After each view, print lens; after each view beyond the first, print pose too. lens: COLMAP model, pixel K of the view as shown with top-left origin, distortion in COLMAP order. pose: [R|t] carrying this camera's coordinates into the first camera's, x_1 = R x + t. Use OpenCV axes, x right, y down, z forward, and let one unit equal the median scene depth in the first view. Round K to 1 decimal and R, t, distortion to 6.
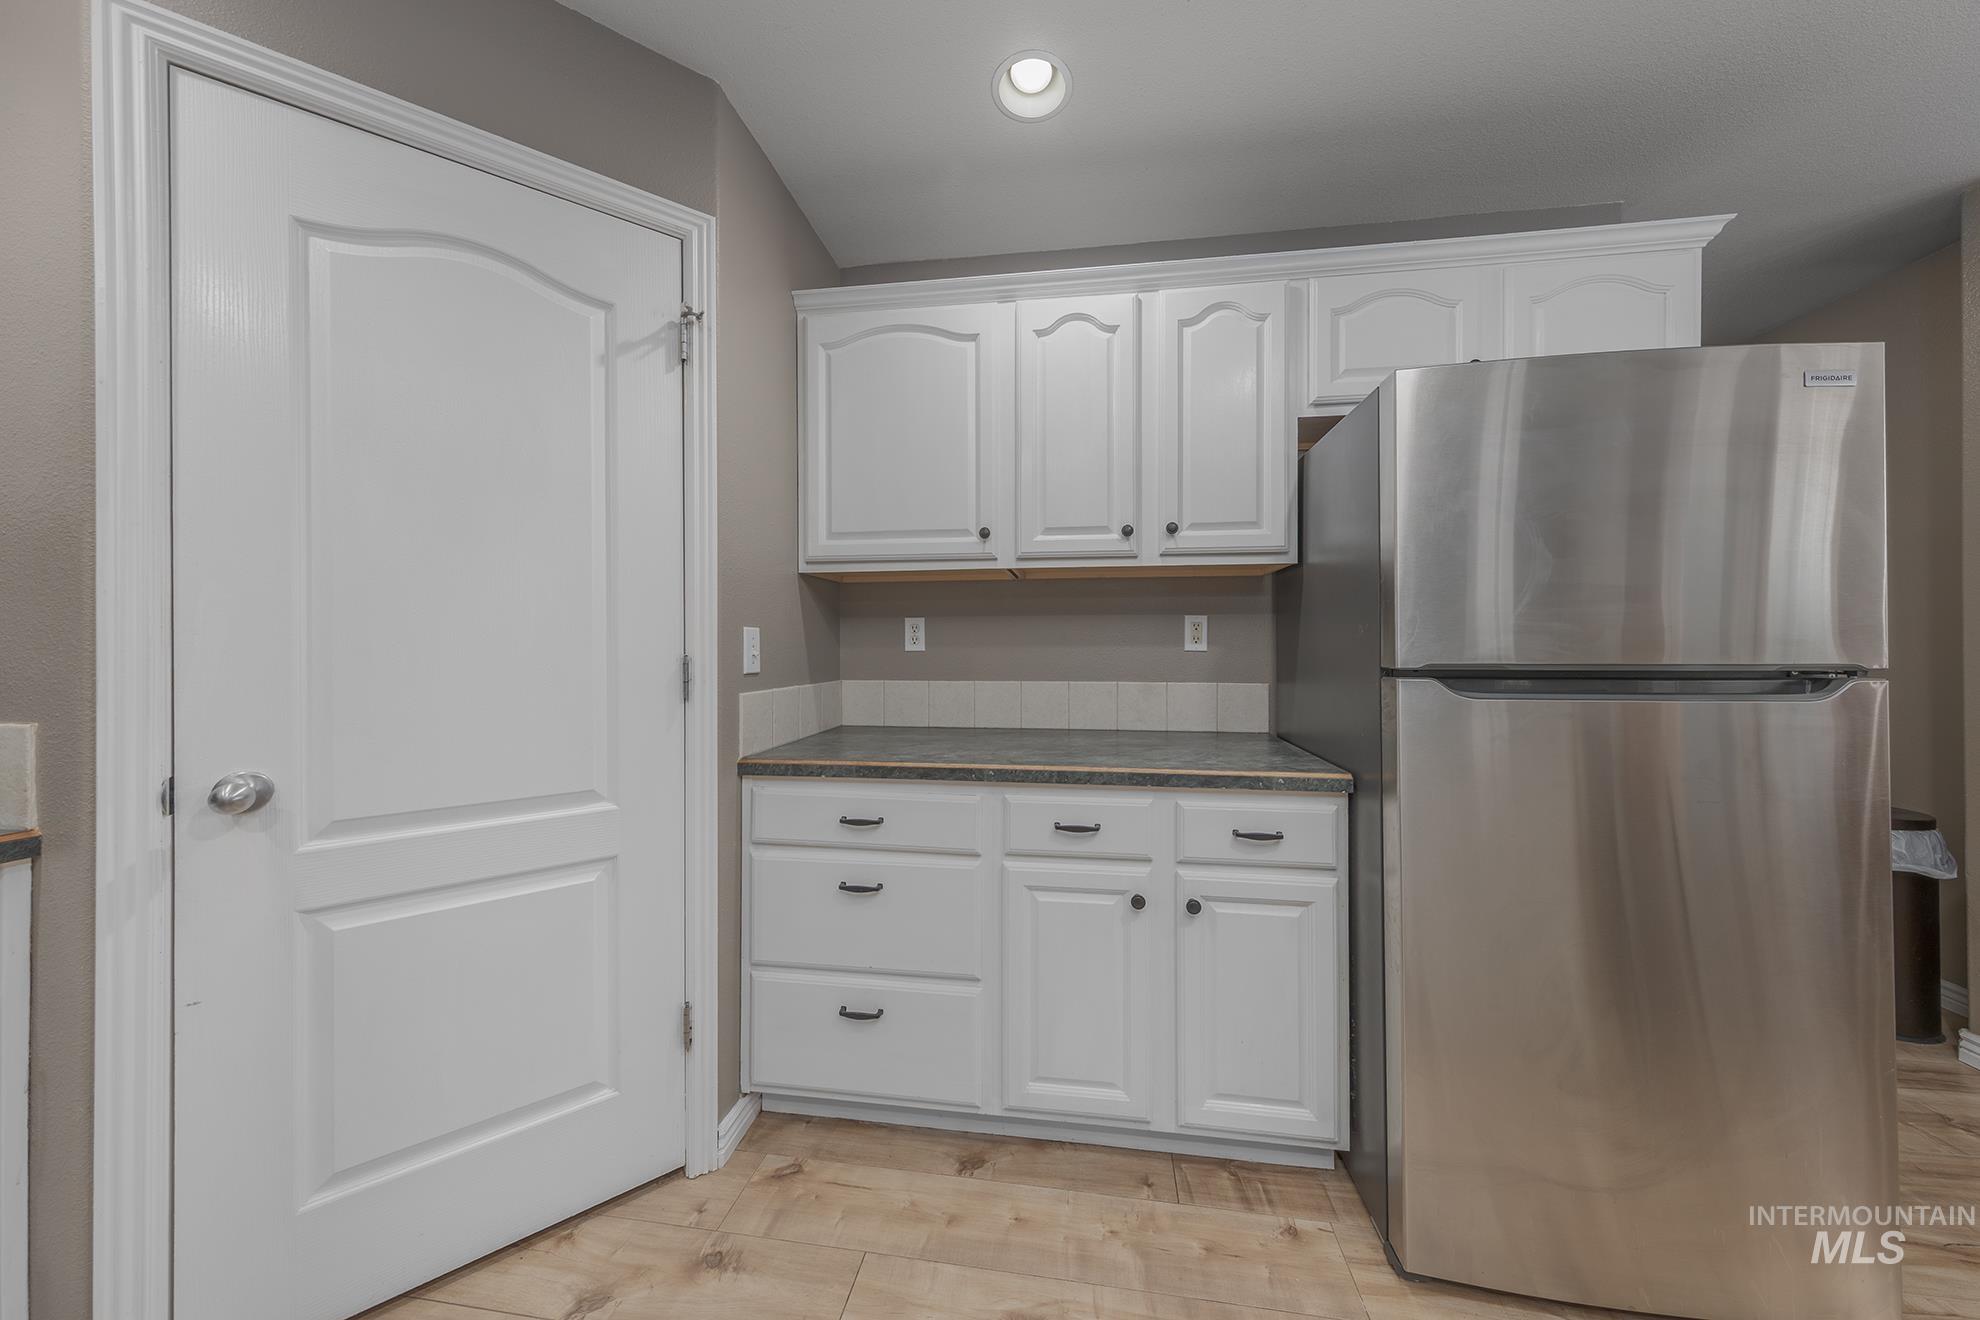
lens RADIAL K [[636.7, 0, 1009.9], [0, 636.7, 643.7], [0, 0, 1]] dist [0.004452, 0.000339]
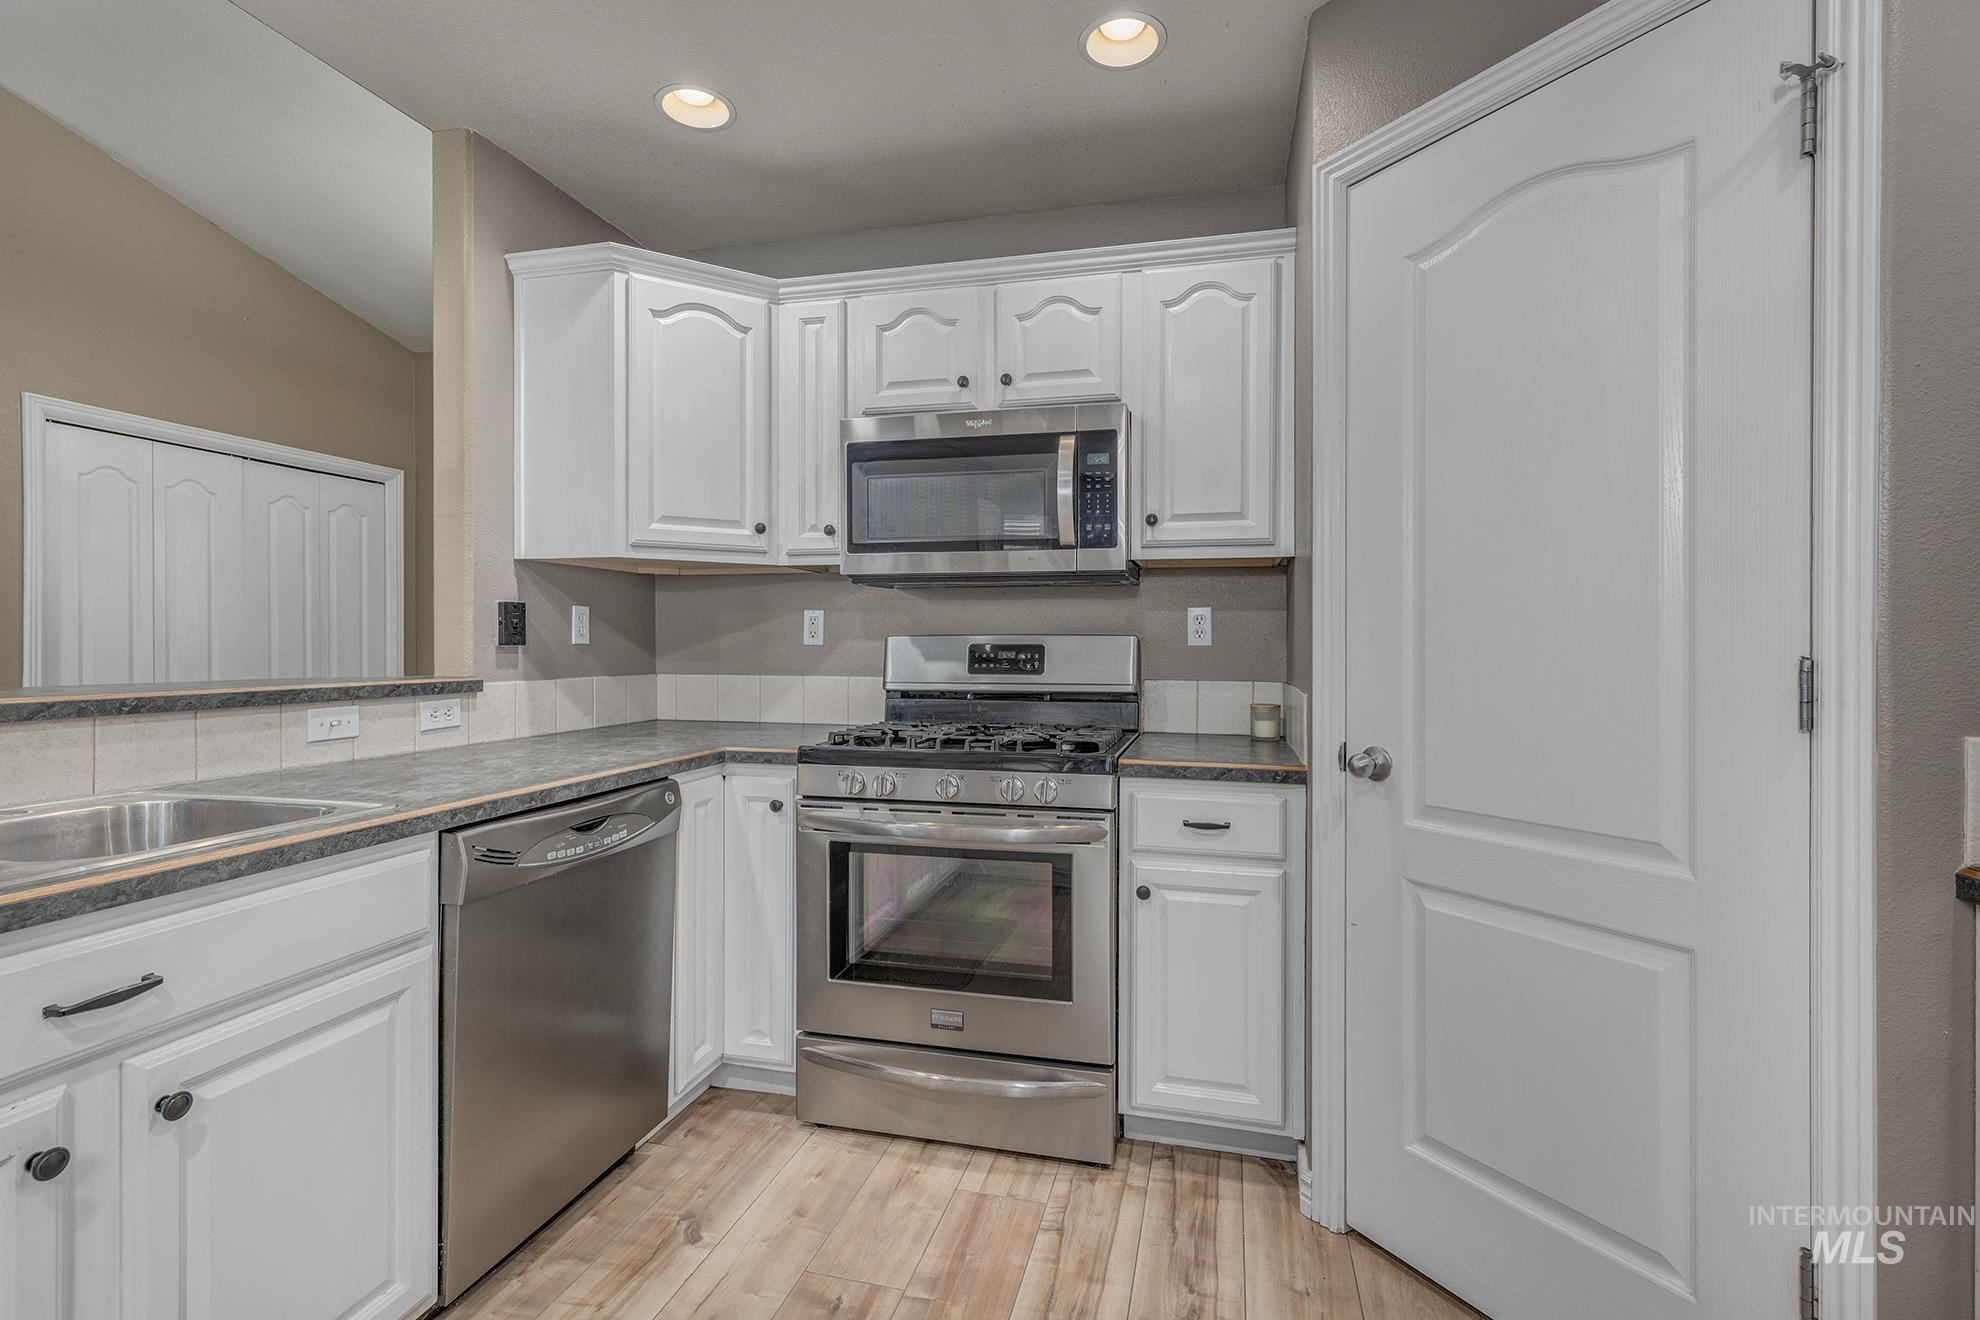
lens RADIAL K [[901.8, 0, 991.8], [0, 901.8, 643.5], [0, 0, 1]] dist [0.012469, -0.000949]
pose [[-0.106175, 0.002432, -0.994344, 0.381326], [-0.000265, 0.999997, 0.002475, 0.003920], [0.994347, 0.000527, -0.106174, 0.324231]]
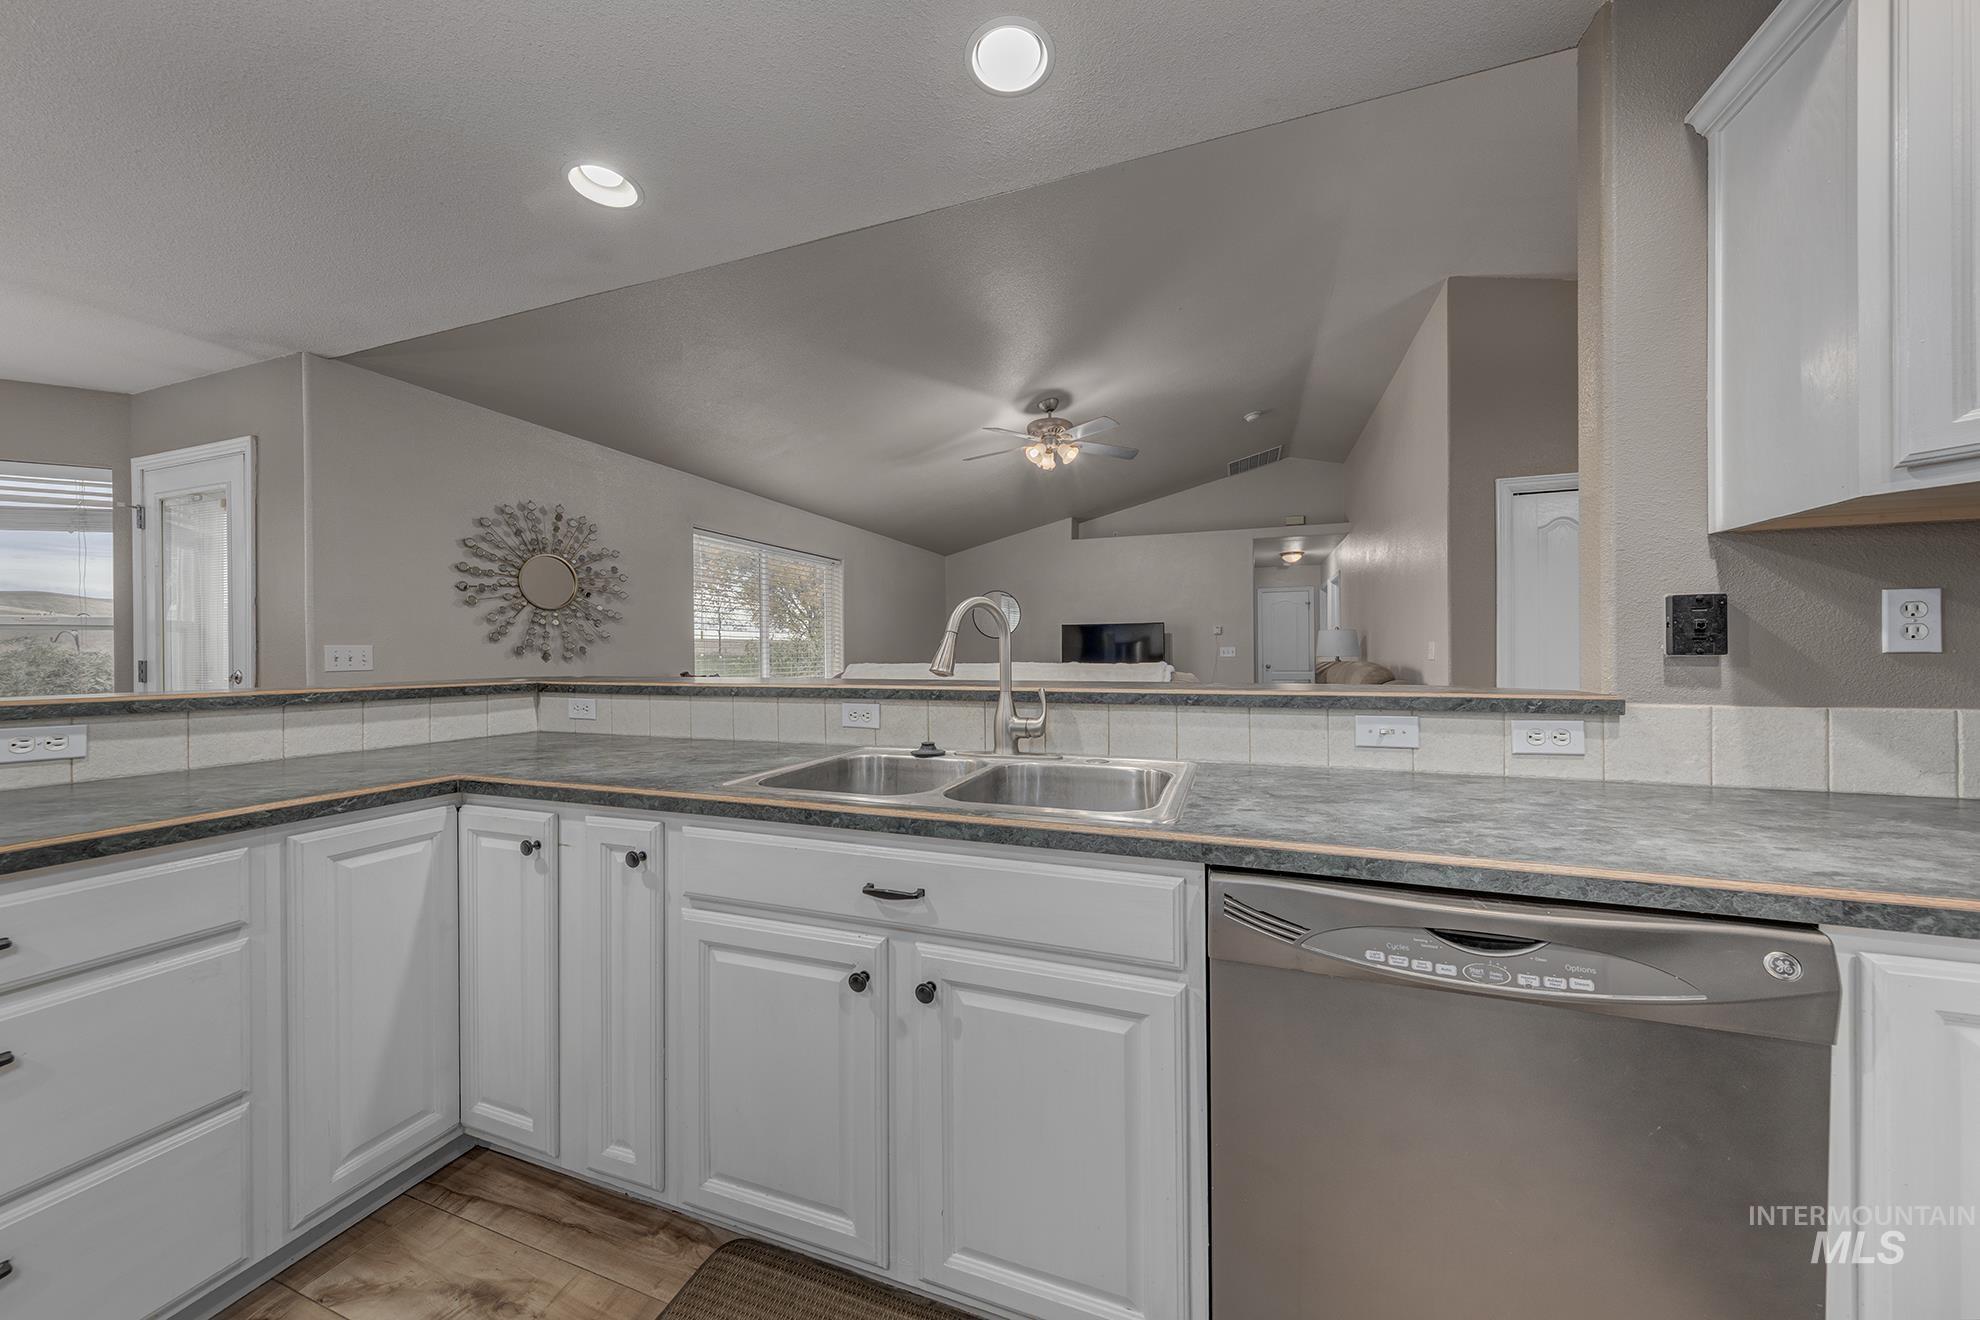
lens RADIAL K [[636.7, 0, 1010.2], [0, 636.7, 655.1], [0, 0, 1]] dist [0.004452, 0.000339]
pose [[-0.981902, 0.006091, 0.189292, -0.501381], [0.006434, 0.999979, 0.001195, 0.005242], [-0.189281, 0.002391, -0.981920, 0.265535]]
